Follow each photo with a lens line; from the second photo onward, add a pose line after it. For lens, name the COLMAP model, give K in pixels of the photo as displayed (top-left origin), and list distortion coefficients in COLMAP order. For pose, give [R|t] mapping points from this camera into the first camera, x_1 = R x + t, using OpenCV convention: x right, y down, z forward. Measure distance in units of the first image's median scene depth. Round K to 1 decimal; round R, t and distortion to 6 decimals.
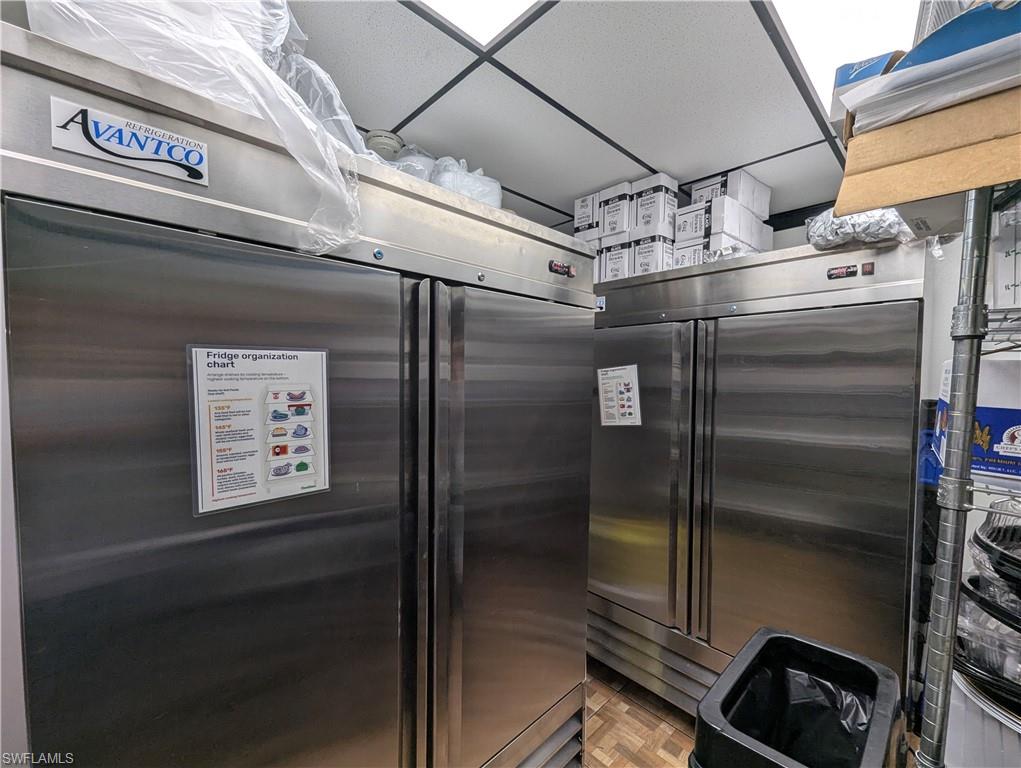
lens RADIAL K [[415.3, 0, 512.5], [0, 415.3, 390.8], [0, 0, 1]] dist [-0.001088, -0.000576]
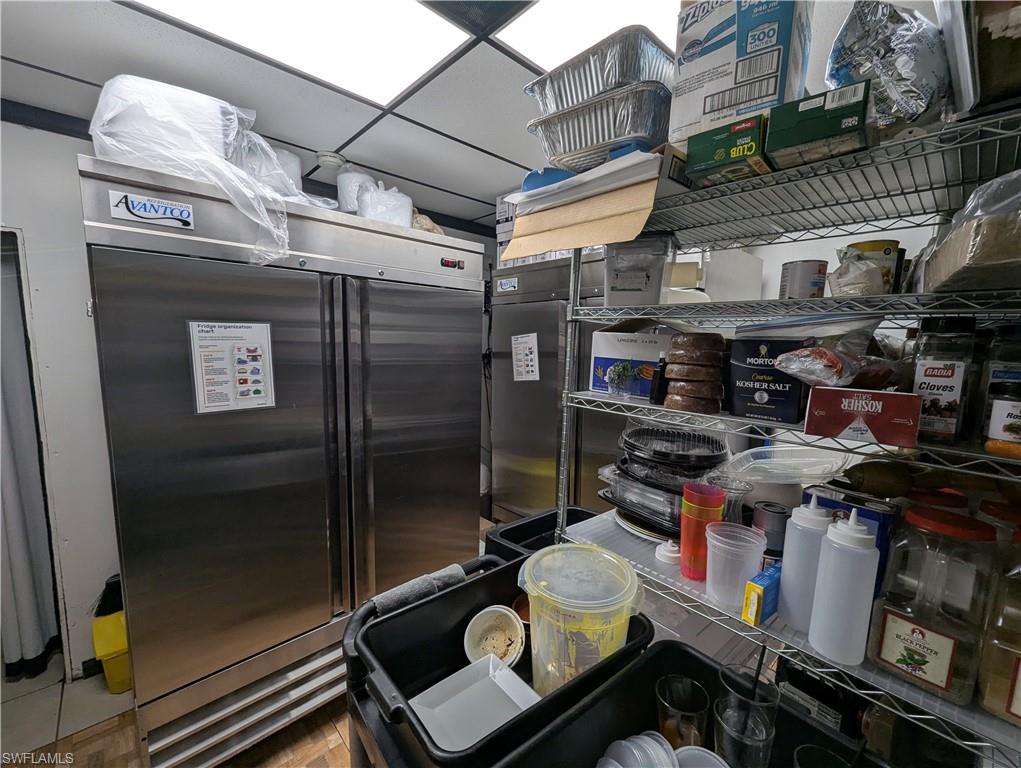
lens RADIAL K [[415.3, 0, 512.7], [0, 415.3, 389.8], [0, 0, 1]] dist [-0.001088, -0.000576]
pose [[0.999904, 0.011837, -0.007137, 0.552040], [-0.011242, 0.996862, 0.078362, 0.028623], [0.008042, -0.078274, 0.996899, -0.688397]]
